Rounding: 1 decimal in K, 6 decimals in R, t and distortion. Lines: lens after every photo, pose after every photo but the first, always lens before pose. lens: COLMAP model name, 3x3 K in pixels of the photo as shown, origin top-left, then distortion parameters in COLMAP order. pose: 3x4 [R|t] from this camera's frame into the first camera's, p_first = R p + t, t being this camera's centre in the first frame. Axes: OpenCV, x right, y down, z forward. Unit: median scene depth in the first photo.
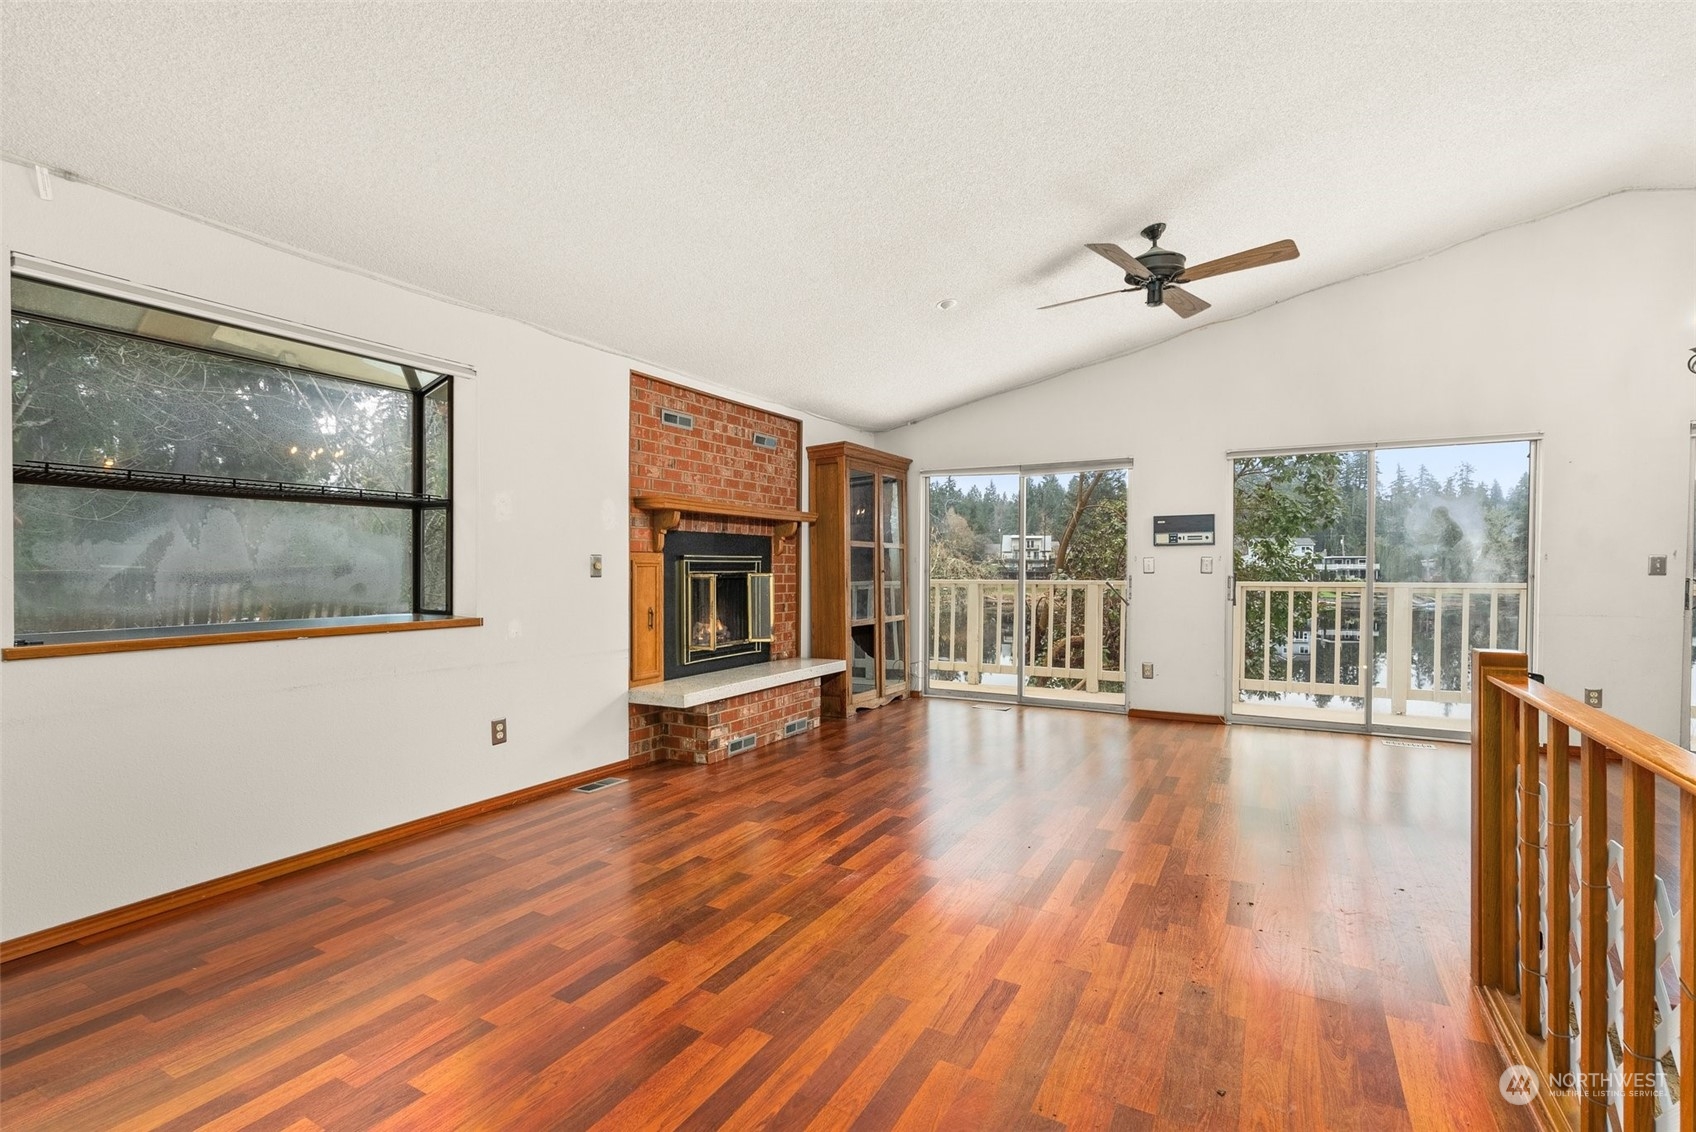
lens RADIAL K [[779.7, 0, 860.6], [0, 779.7, 572.0], [0, 0, 1]] dist [-0.001855, 0.000337]
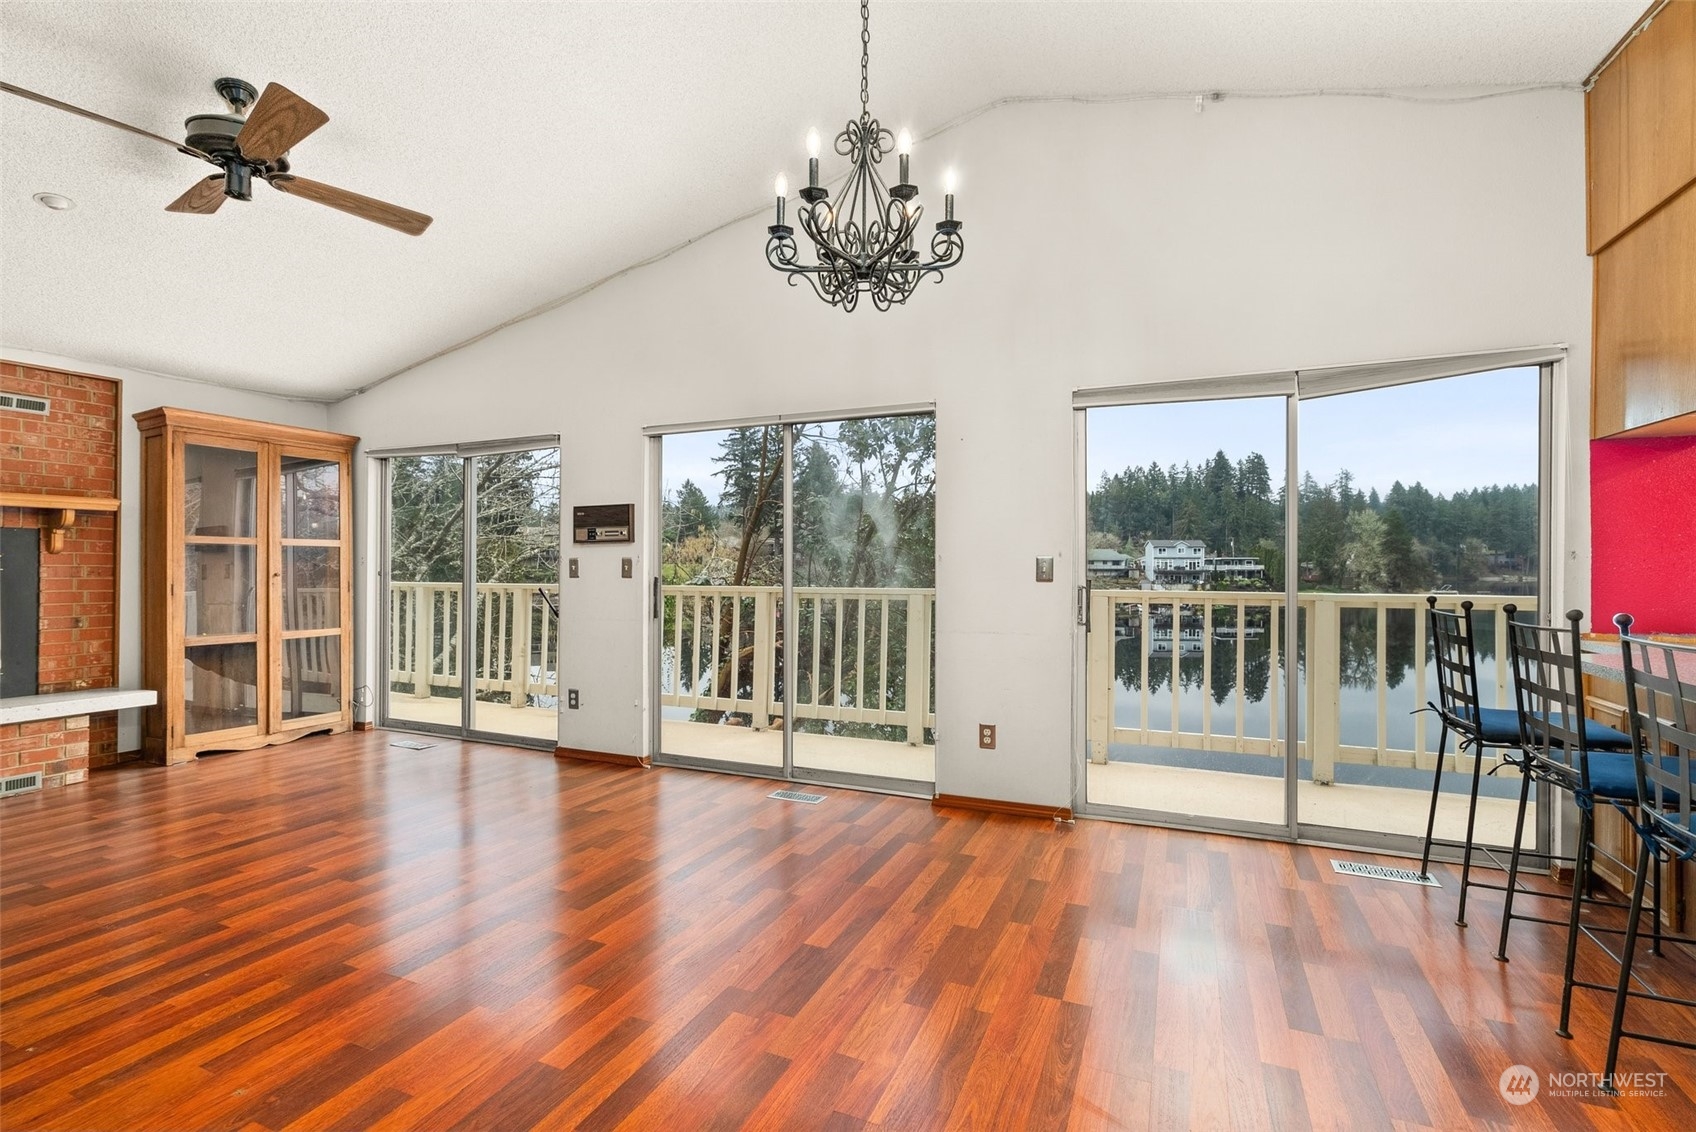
lens RADIAL K [[768.4, 0, 854.1], [0, 768.4, 562.3], [0, 0, 1]] dist [0.003516, 0.000422]
pose [[0.996239, 0.001888, 0.086624, 0.657091], [-0.000763, 0.999915, -0.013014, -0.004480], [-0.086641, 0.012899, 0.996156, 0.203477]]
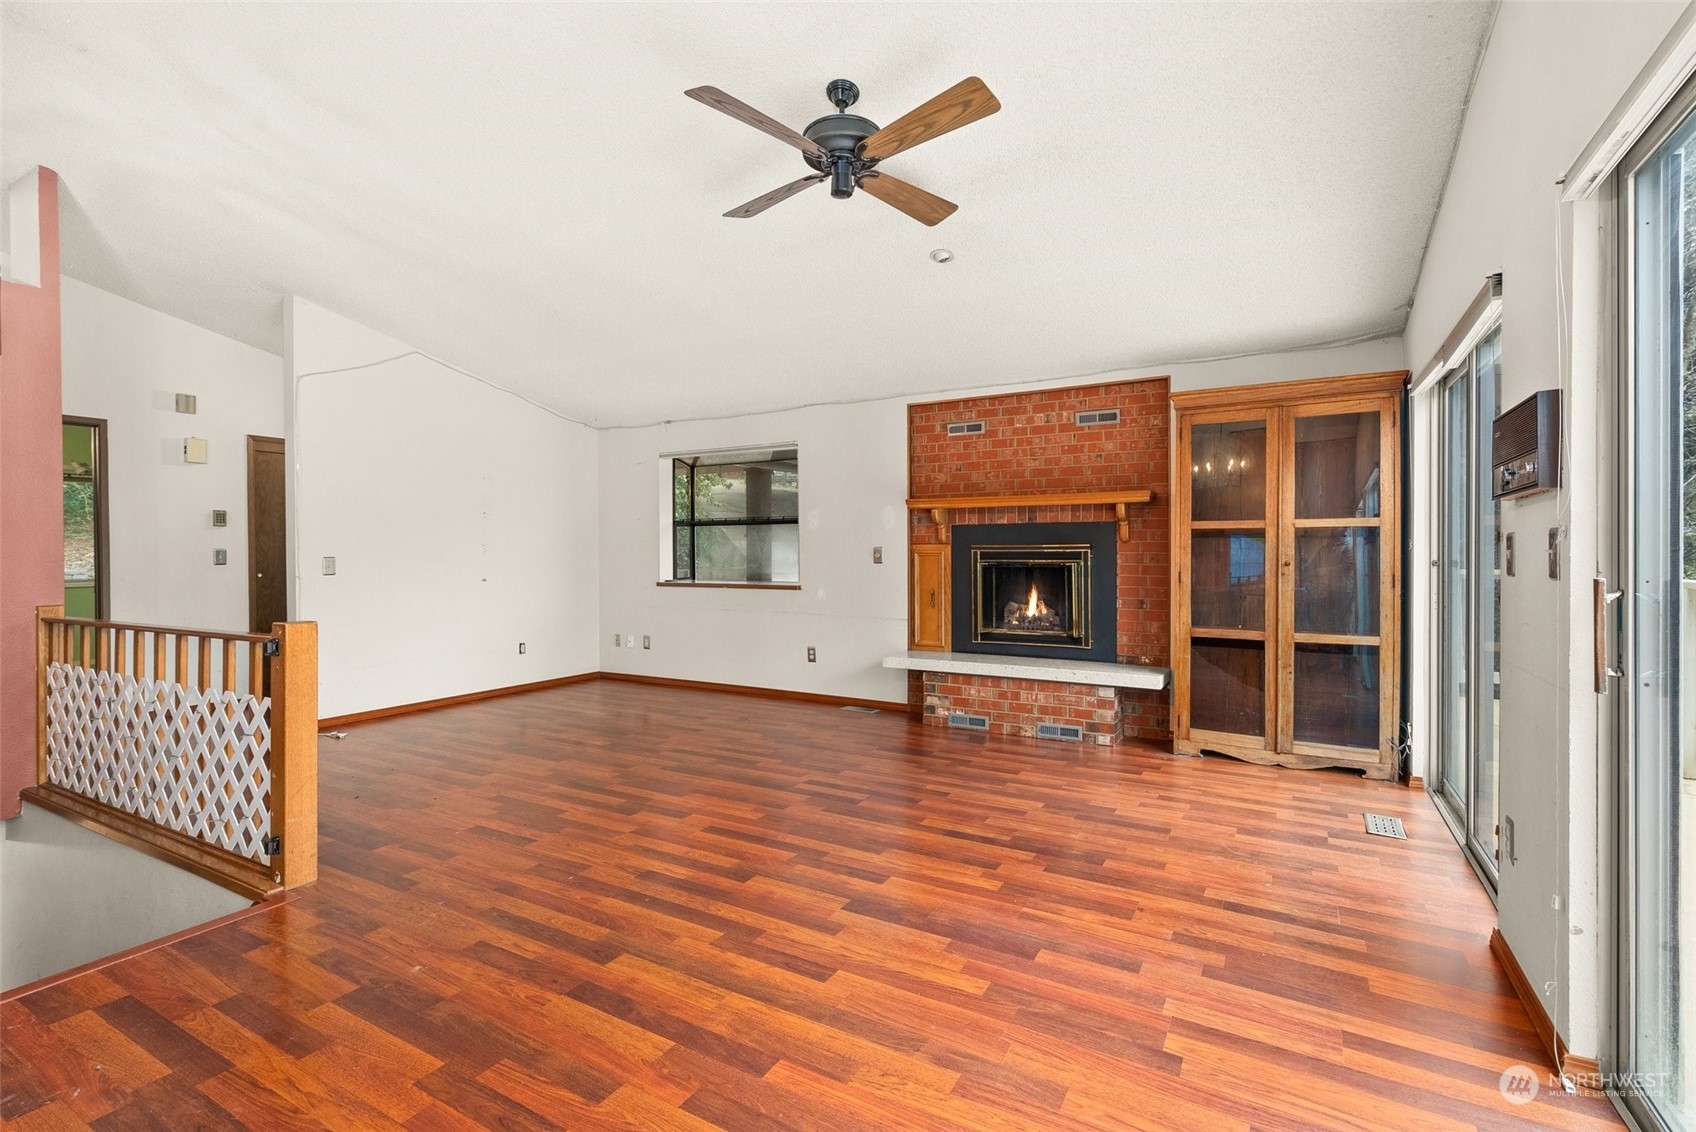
lens RADIAL K [[772.1, 0, 849.2], [0, 772.1, 553.4], [0, 0, 1]] dist [-0.003008, 0.000254]
pose [[-0.025551, -0.002105, -0.999671, 0.829092], [-0.005556, 0.999983, -0.001964, -0.006561], [0.999658, 0.005504, -0.025562, 0.780926]]
